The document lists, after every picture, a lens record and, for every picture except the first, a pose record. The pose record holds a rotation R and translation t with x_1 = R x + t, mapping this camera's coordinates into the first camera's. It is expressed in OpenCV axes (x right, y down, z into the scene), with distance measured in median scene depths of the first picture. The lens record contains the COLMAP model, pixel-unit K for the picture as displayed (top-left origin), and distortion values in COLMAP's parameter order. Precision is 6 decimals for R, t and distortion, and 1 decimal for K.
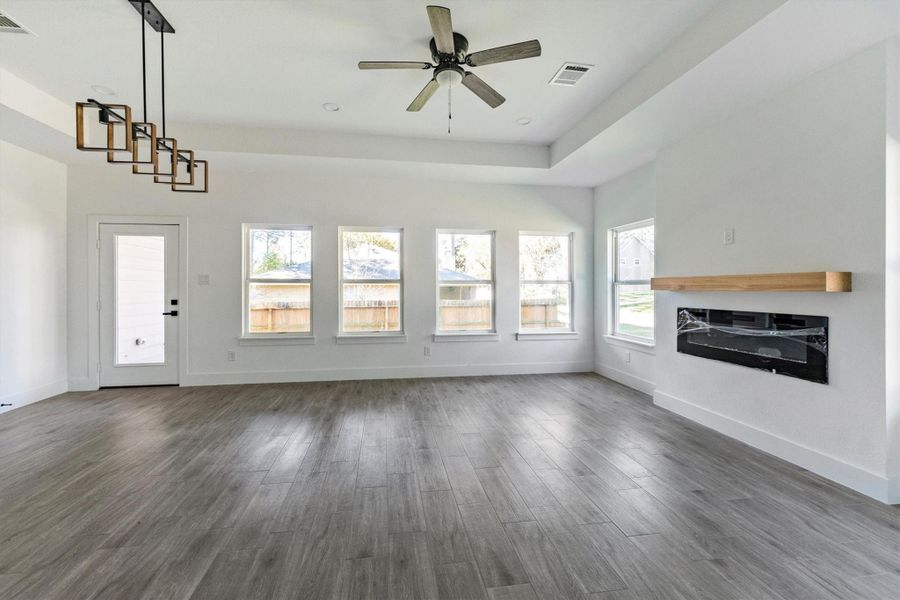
lens RADIAL K [[371.8, 0, 442.3], [0, 371.8, 288.2], [0, 0, 1]] dist [0.001791, 0.000554]
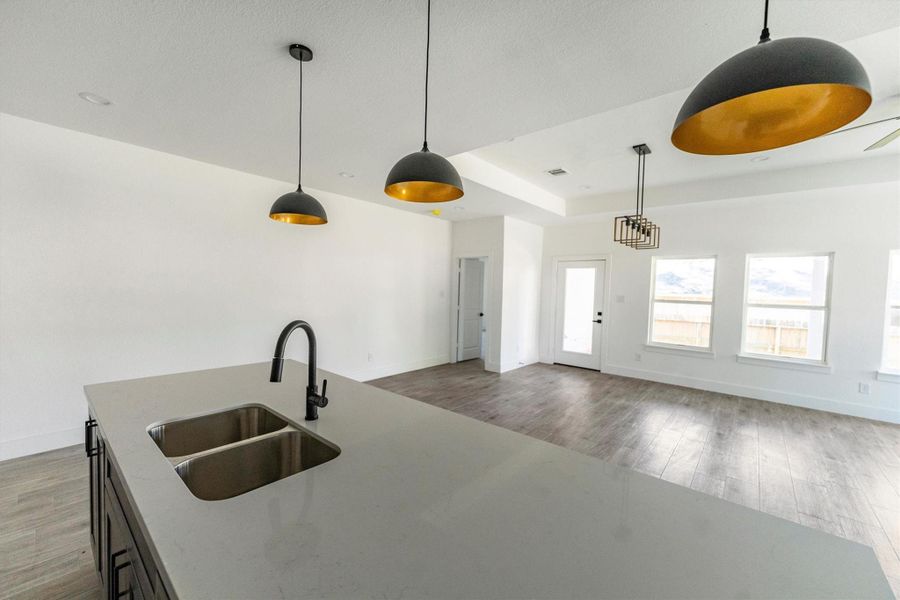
lens RADIAL K [[357.4, 0, 448.1], [0, 357.4, 302.6], [0, 0, 1]] dist [0.000565, -0.000176]
pose [[0.644520, 0.051298, -0.762865, -0.041151], [-0.033862, 0.998683, 0.038547, -0.037526], [0.763837, 0.000988, 0.645408, -0.336019]]
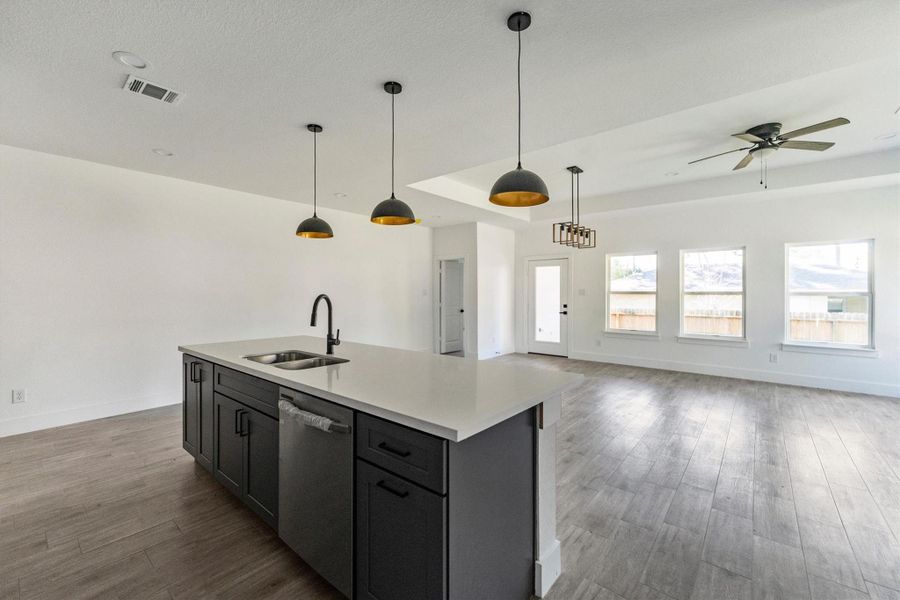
lens RADIAL K [[371.8, 0, 445.5], [0, 371.8, 292.0], [0, 0, 1]] dist [0.001791, 0.000554]
pose [[0.656211, 0.000479, -0.754578, 0.158770], [-0.006117, 0.999970, -0.004685, -0.012171], [0.754553, 0.007690, 0.656194, -0.448690]]
